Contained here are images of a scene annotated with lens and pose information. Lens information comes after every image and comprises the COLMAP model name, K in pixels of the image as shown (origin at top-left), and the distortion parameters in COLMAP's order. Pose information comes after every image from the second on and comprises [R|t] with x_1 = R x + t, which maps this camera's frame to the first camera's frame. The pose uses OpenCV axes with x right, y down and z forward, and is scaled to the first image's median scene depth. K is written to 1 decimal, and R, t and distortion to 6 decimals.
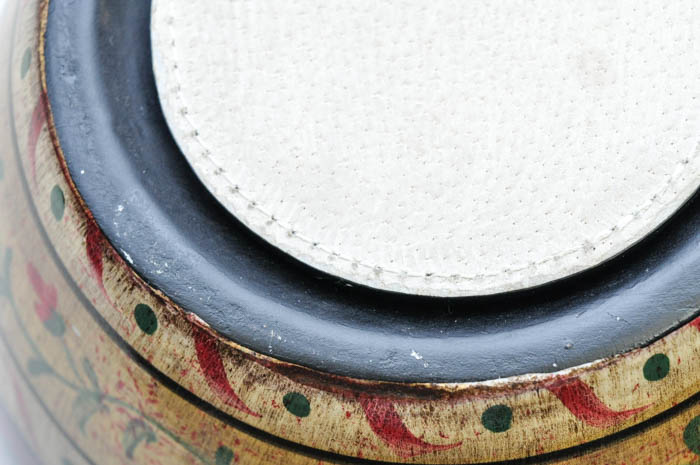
lens RADIAL K [[1583.4, 0, 350.9], [0, 1583.4, 233.8], [0, 0, 1]] dist [0.072212, 0.000000]
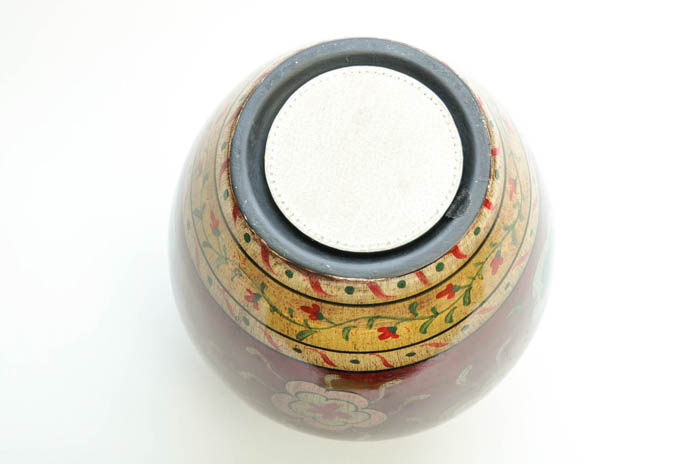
lens RADIAL K [[868.1, 0, 348.8], [0, 868.1, 230.8], [0, 0, 1]] dist [-0.032905, 0.000000]
pose [[0.980674, 0.195331, 0.011144, 0.045697], [-0.195633, 0.979735, 0.042968, -0.073203], [-0.002525, -0.044318, 0.999014, -0.716661]]
